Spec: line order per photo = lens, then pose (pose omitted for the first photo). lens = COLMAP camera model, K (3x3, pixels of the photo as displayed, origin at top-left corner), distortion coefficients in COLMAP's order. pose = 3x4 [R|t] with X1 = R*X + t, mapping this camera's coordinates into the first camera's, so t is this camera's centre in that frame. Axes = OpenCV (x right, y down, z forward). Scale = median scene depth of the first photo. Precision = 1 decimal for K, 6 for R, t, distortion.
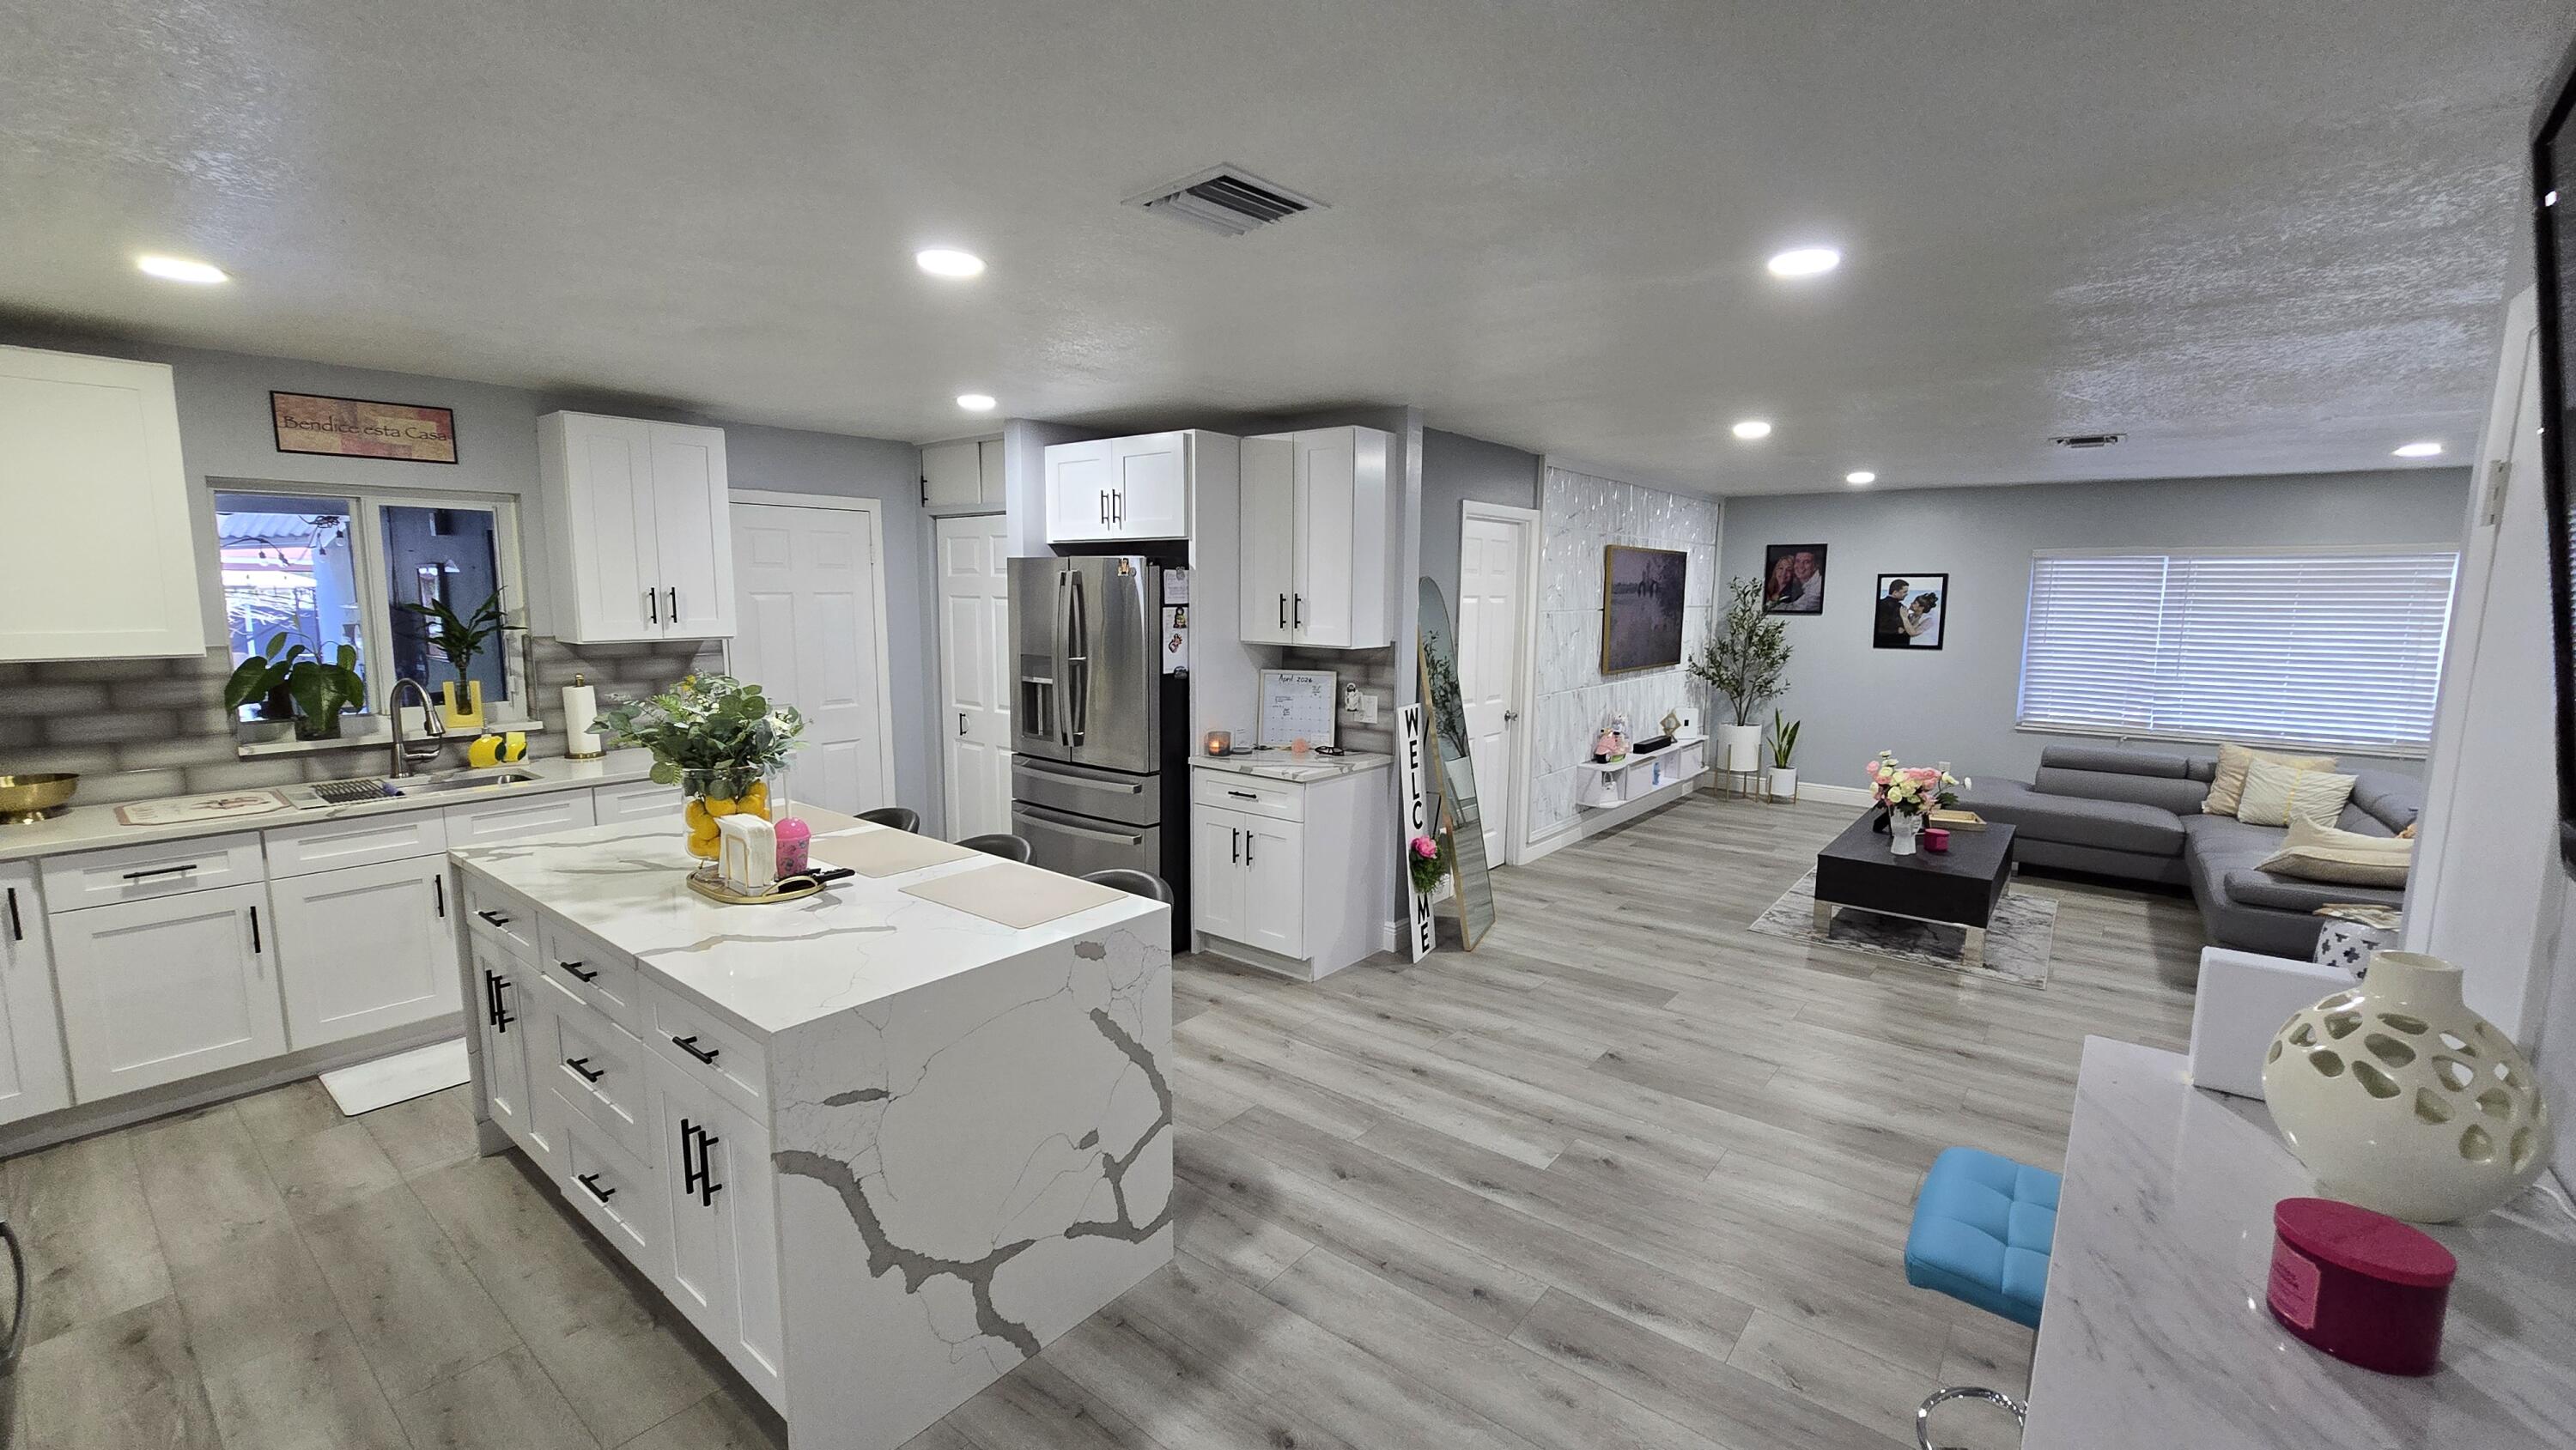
lens RADIAL K [[1053.0, 0, 1303.0], [0, 1053.0, 723.1], [0, 0, 1]] dist [-0.001224, 0.000312]
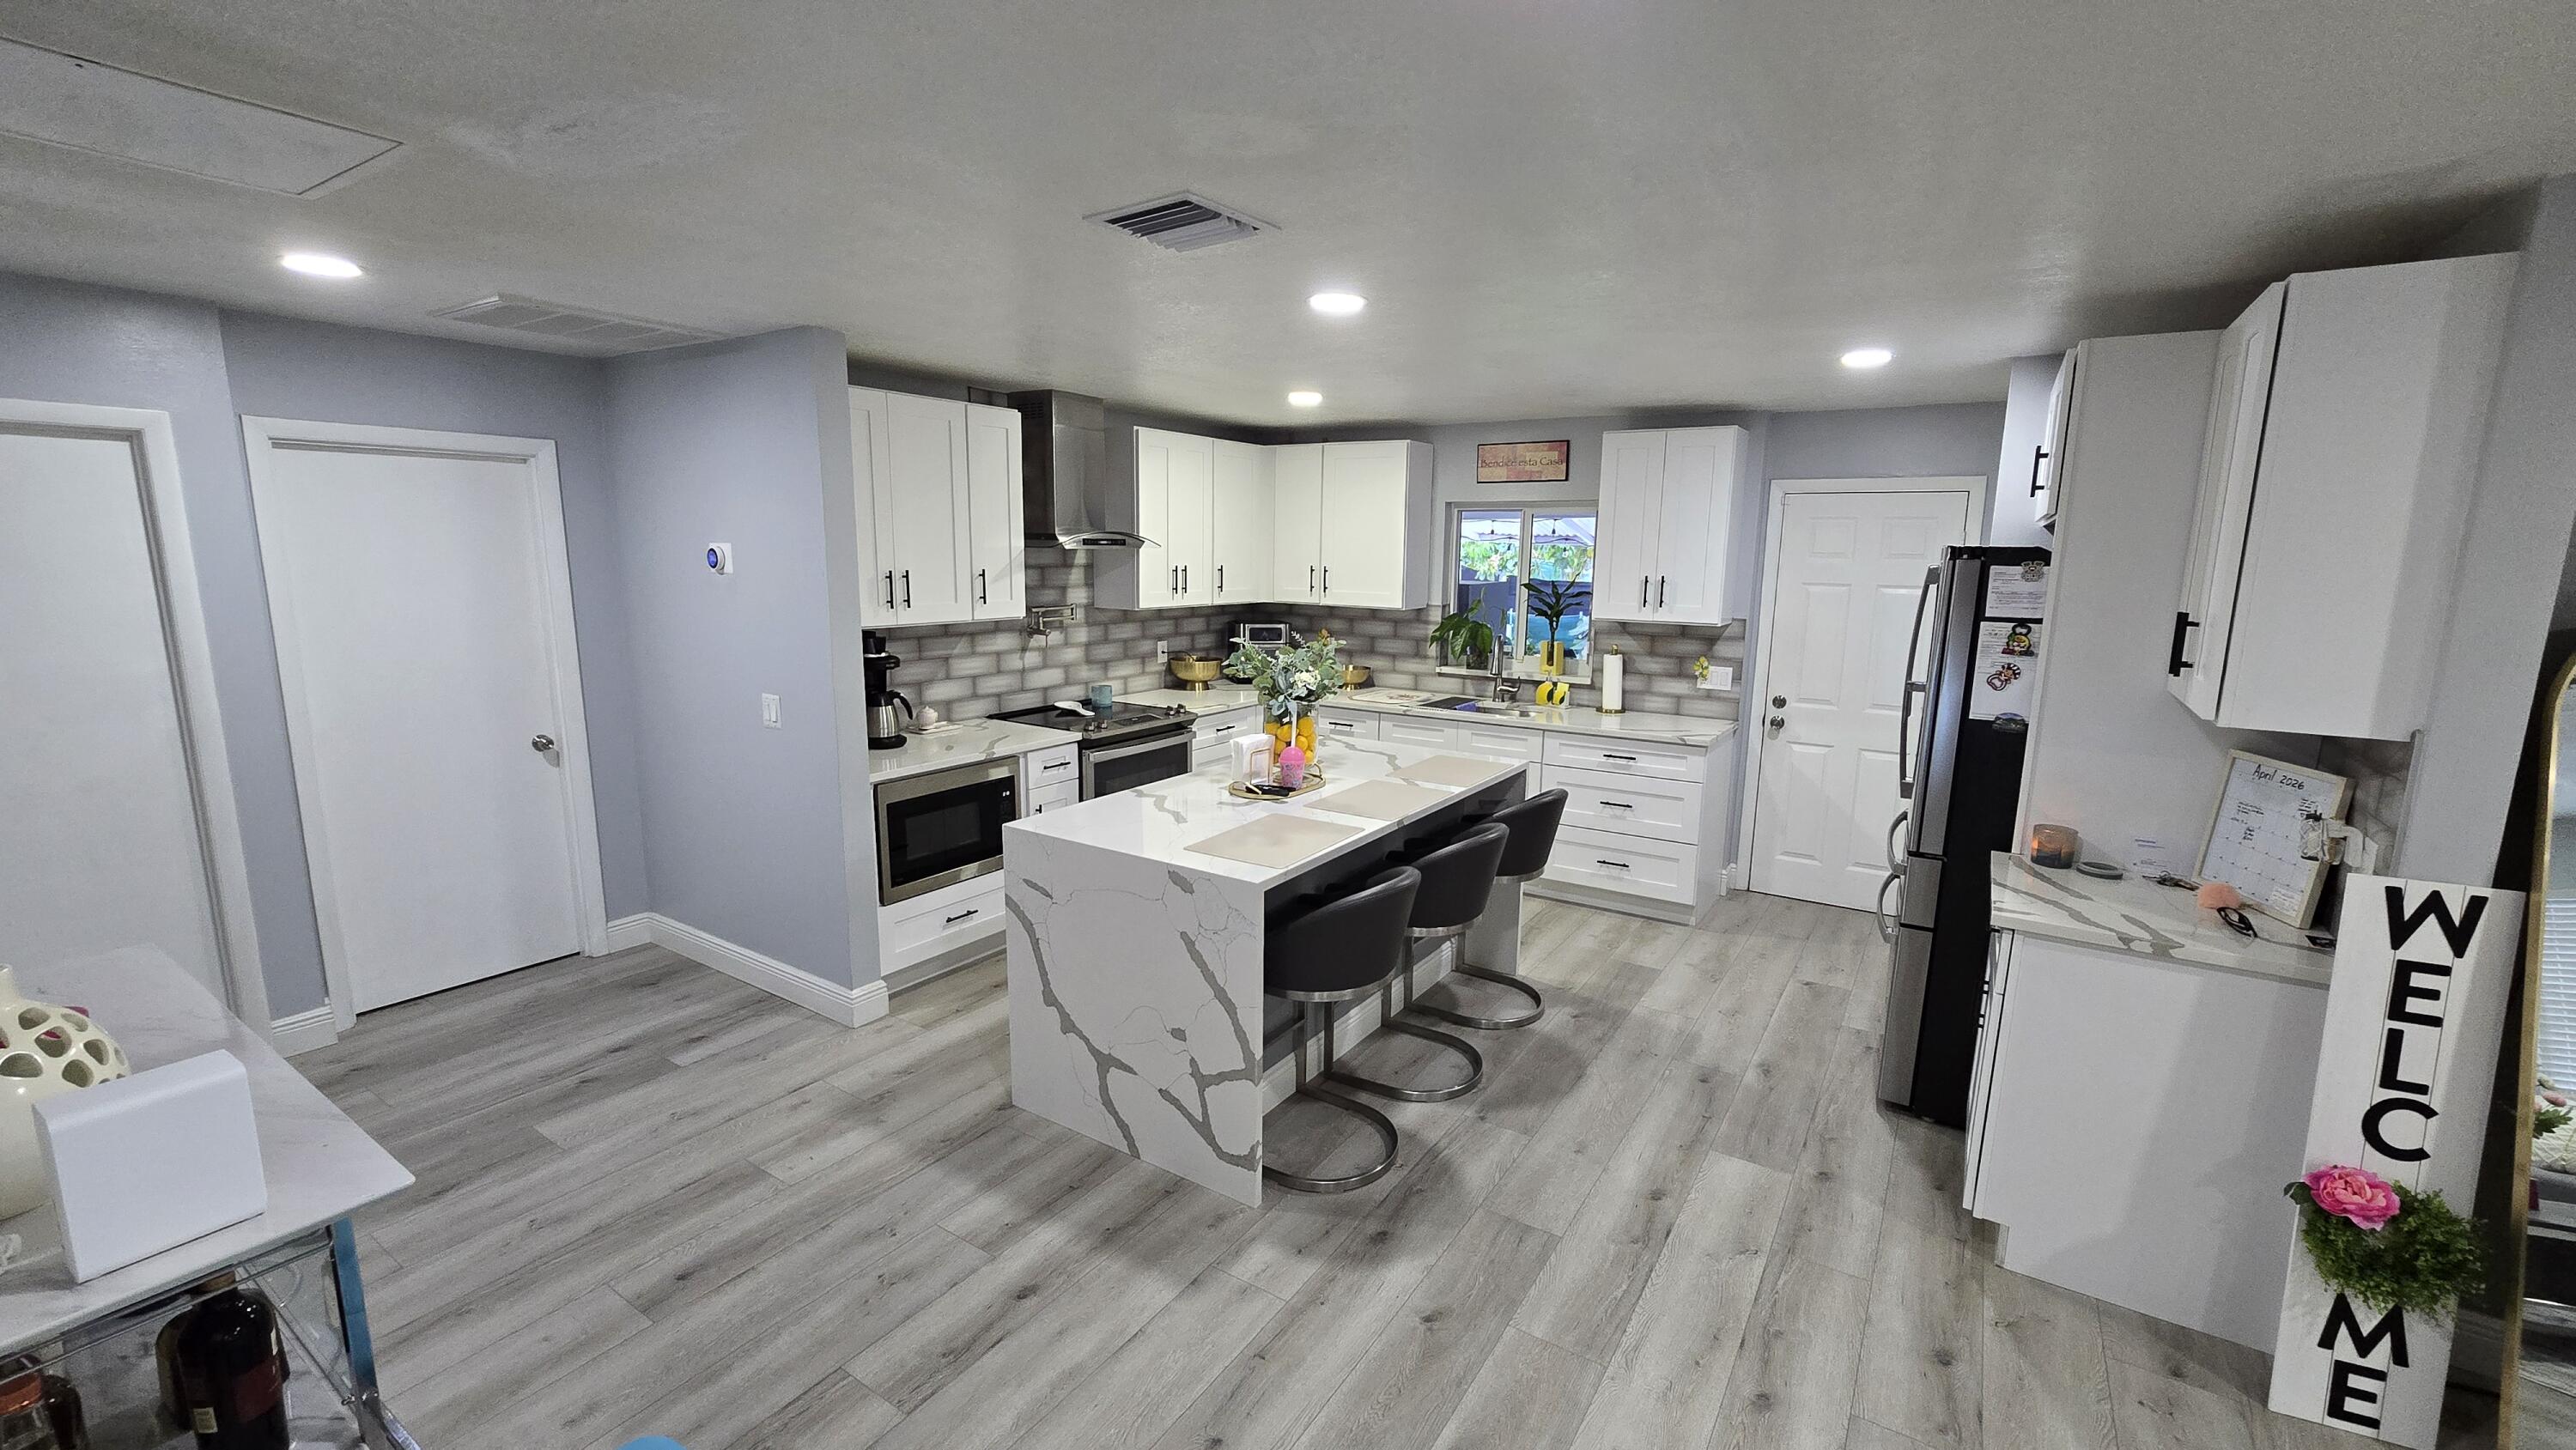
lens RADIAL K [[1053.0, 0, 1293.1], [0, 1053.0, 724.9], [0, 0, 1]] dist [-0.001224, 0.000312]
pose [[0.090567, 0.161049, -0.982782, 0.470447], [-0.143859, 0.978603, 0.147108, -0.076061], [0.985445, 0.128059, 0.111797, 0.468954]]
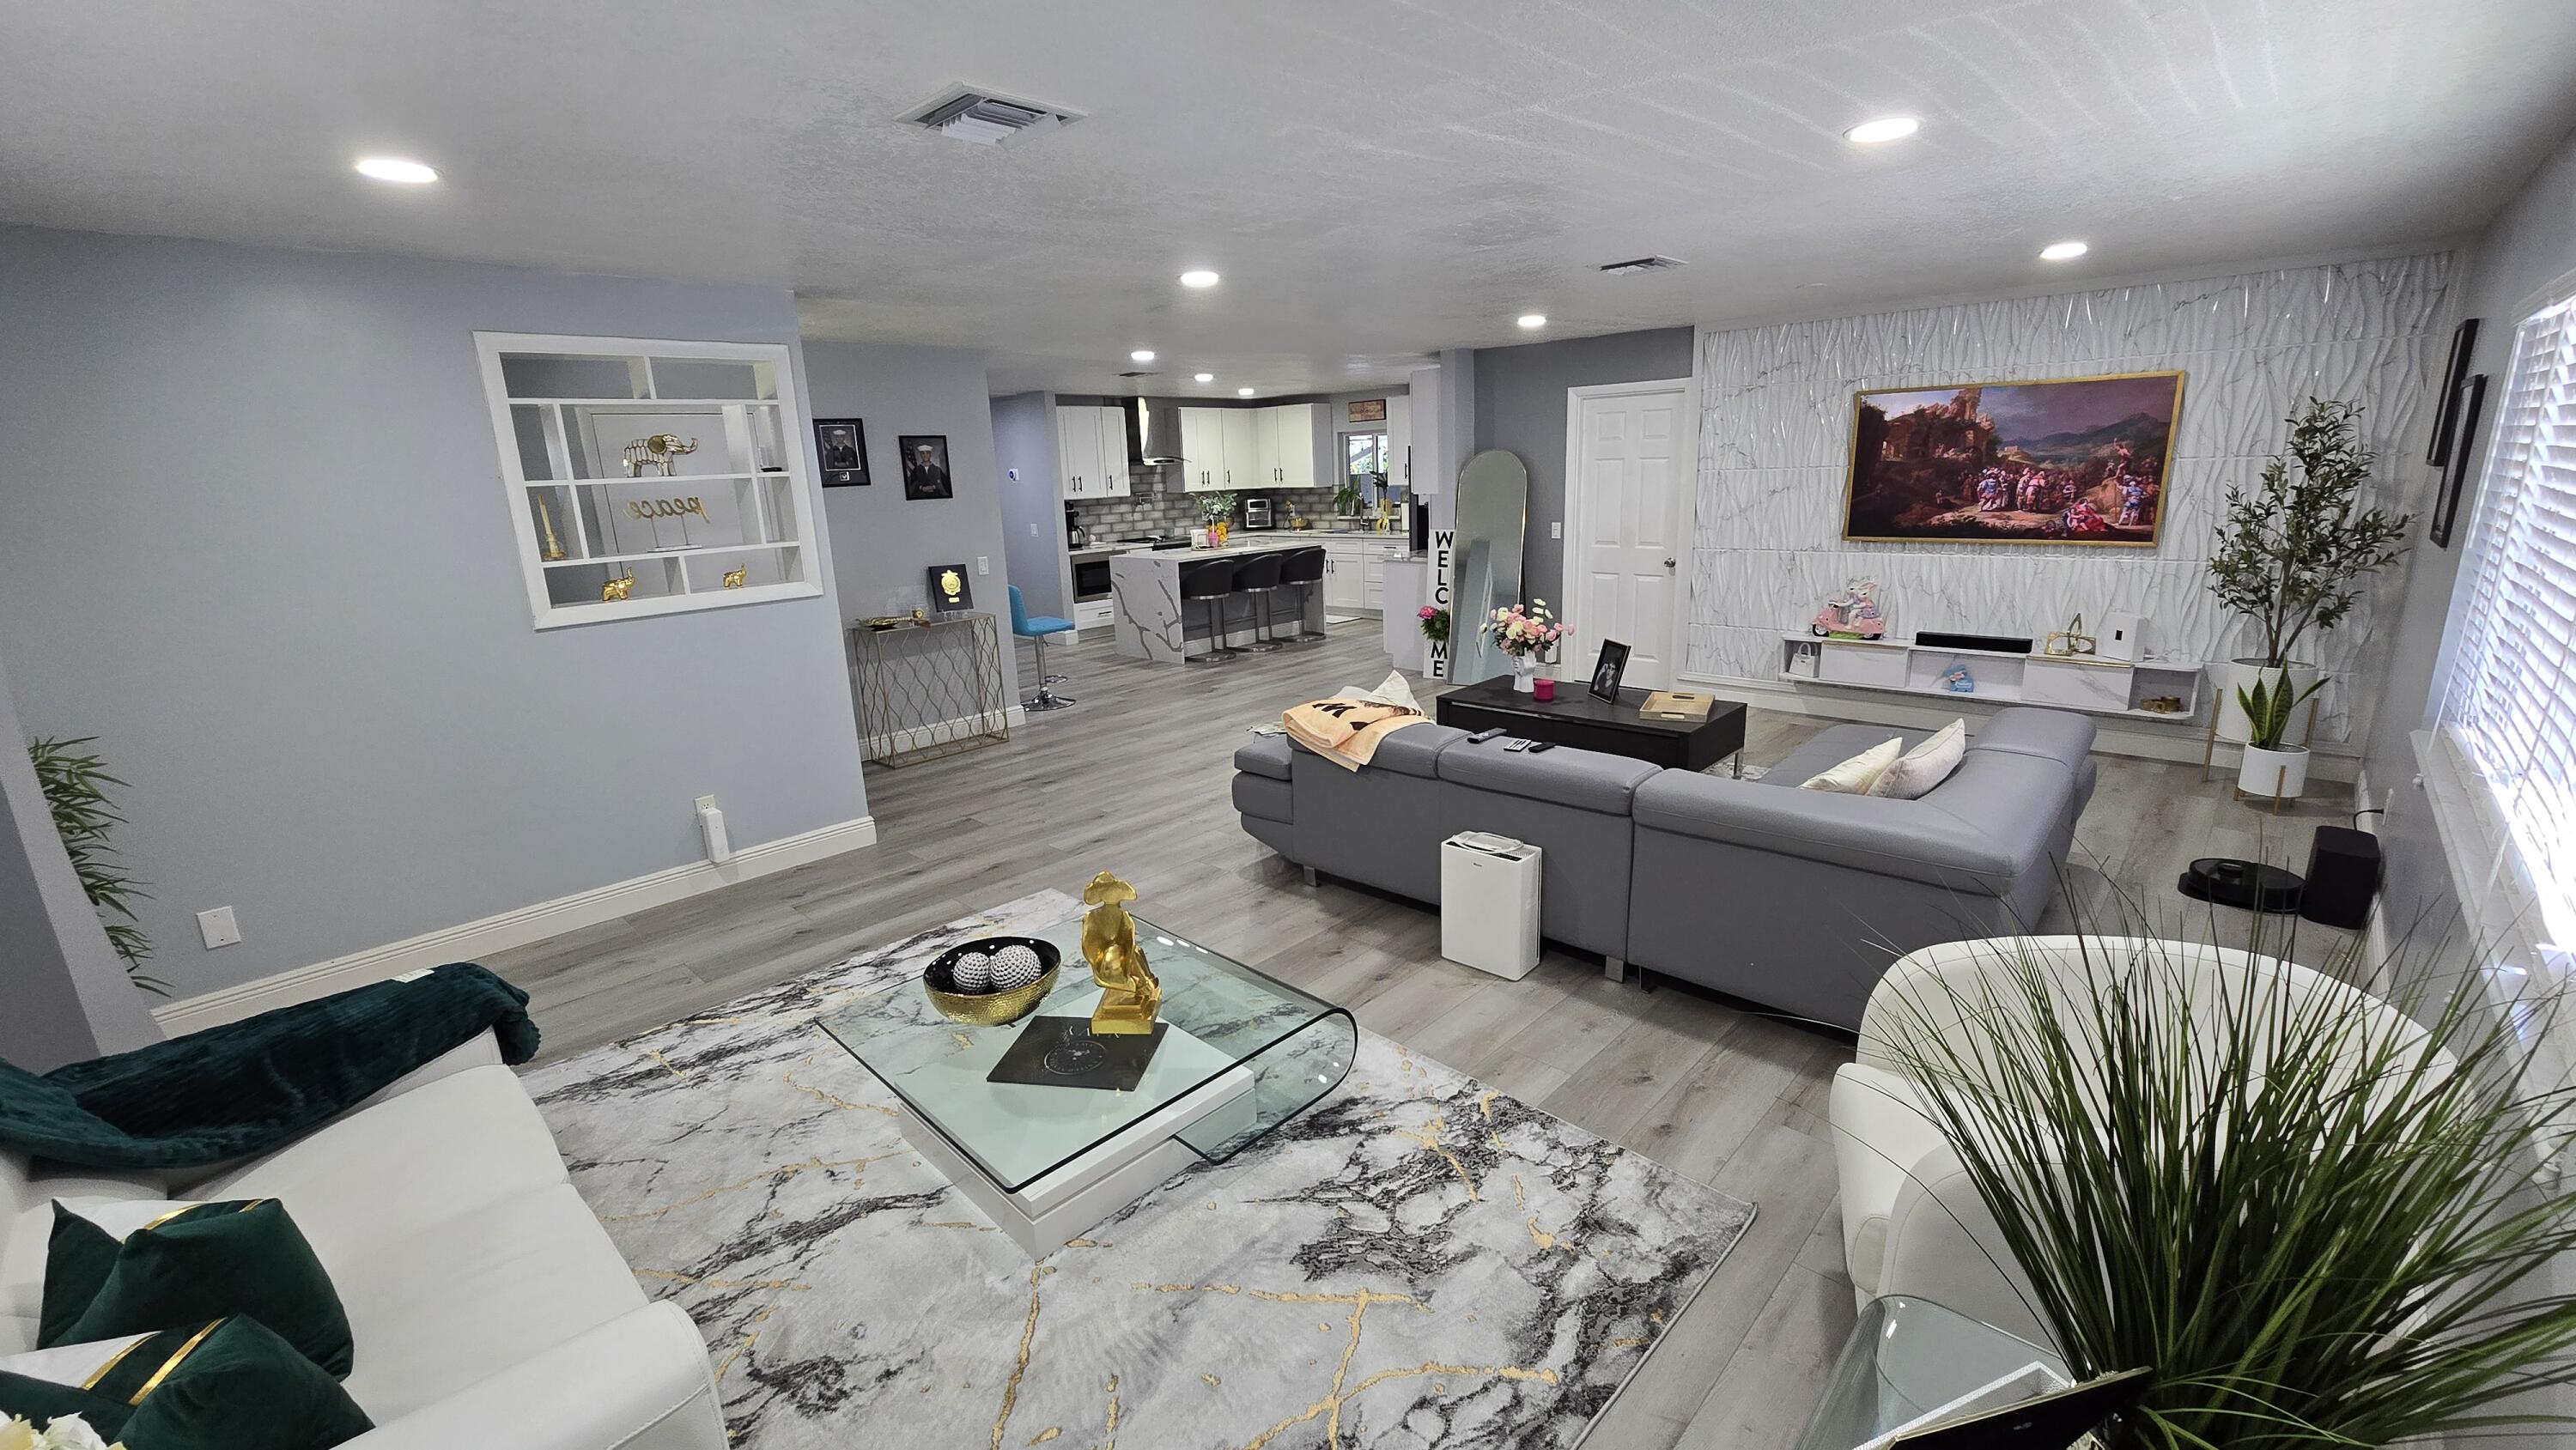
lens RADIAL K [[1053.0, 0, 1297.0], [0, 1053.0, 727.1], [0, 0, 1]] dist [-0.001224, 0.000312]
pose [[-0.087226, 0.234208, -0.968266, 1.818446], [-0.093096, 0.965800, 0.241998, -0.096804], [0.991829, 0.111250, -0.062439, 0.892083]]
